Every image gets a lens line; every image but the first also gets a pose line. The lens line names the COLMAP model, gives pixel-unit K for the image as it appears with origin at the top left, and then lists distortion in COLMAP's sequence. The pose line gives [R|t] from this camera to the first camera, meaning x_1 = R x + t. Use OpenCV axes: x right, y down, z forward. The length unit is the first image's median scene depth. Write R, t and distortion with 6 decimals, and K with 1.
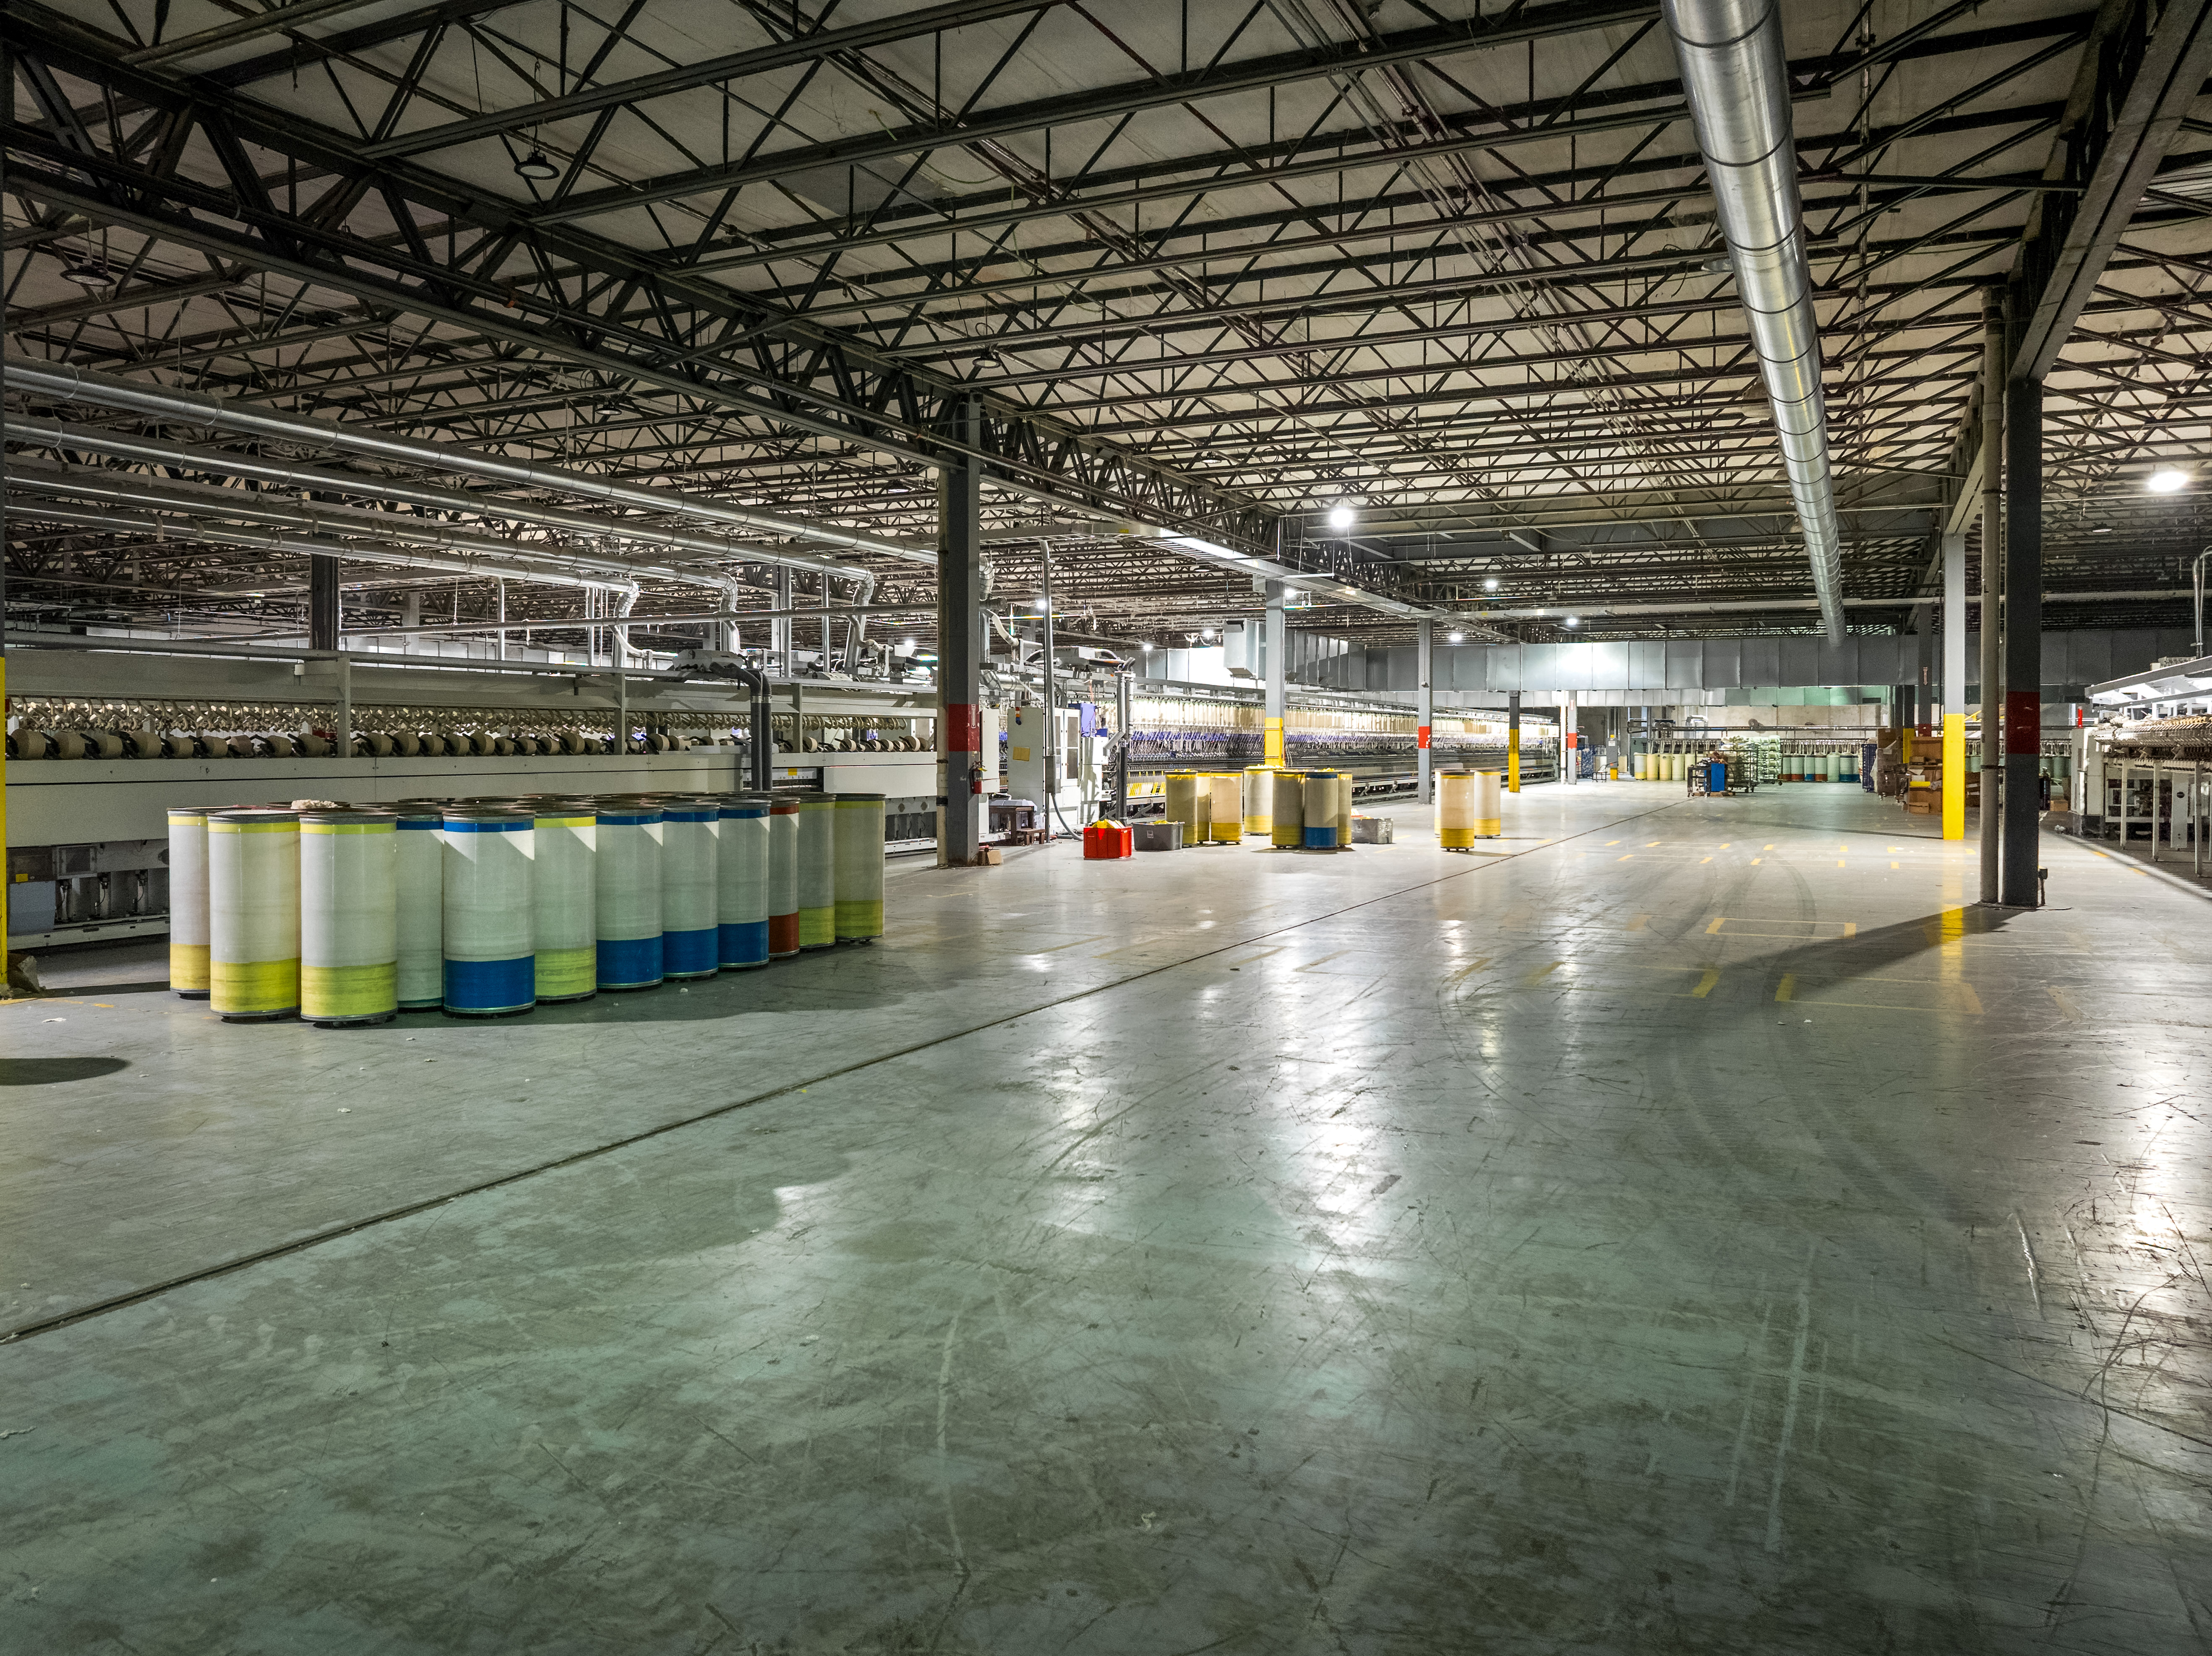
lens RADIAL K [[1575.8, 0, 1114.5], [0, 1575.8, 817.4], [0, 0, 1]] dist [-0.031934, -0.006236]
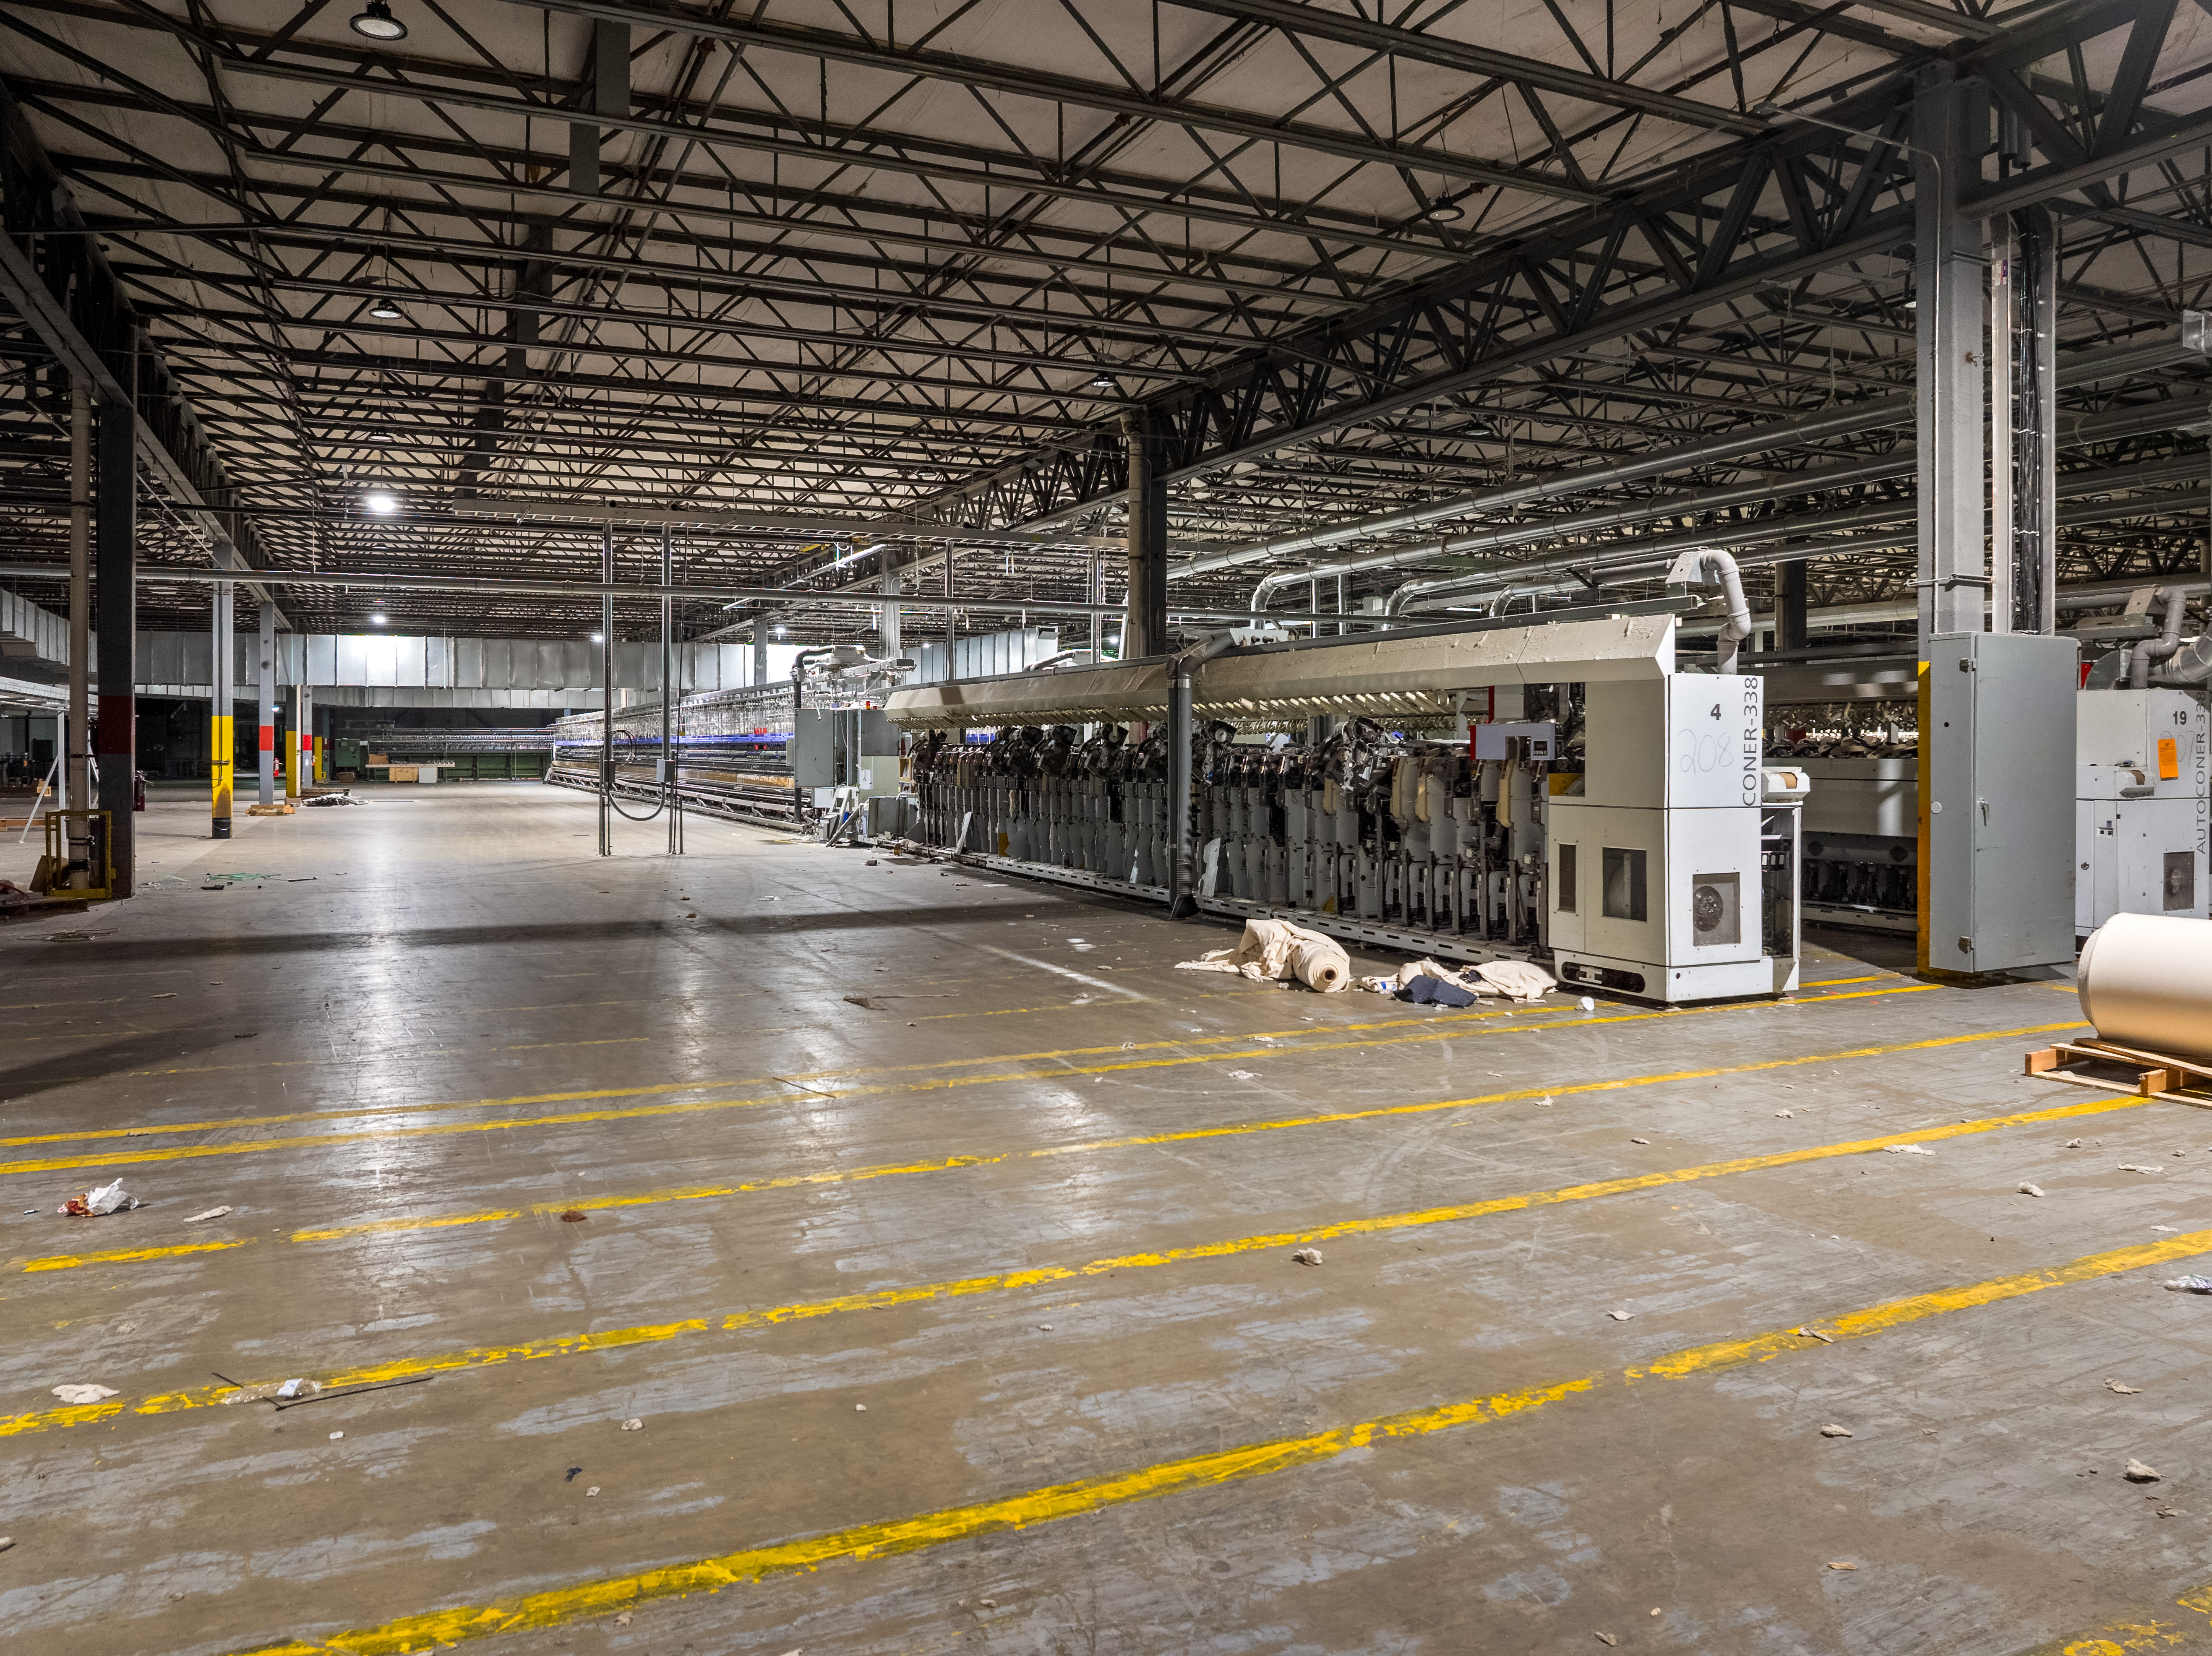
lens RADIAL K [[1575.8, 0, 1114.5], [0, 1575.8, 817.4], [0, 0, 1]] dist [-0.031934, -0.006236]
pose [[0.649690, -0.031944, 0.759528, -0.412324], [0.032473, 0.999371, 0.014255, -0.009109], [-0.759505, 0.015403, 0.650319, 0.194729]]
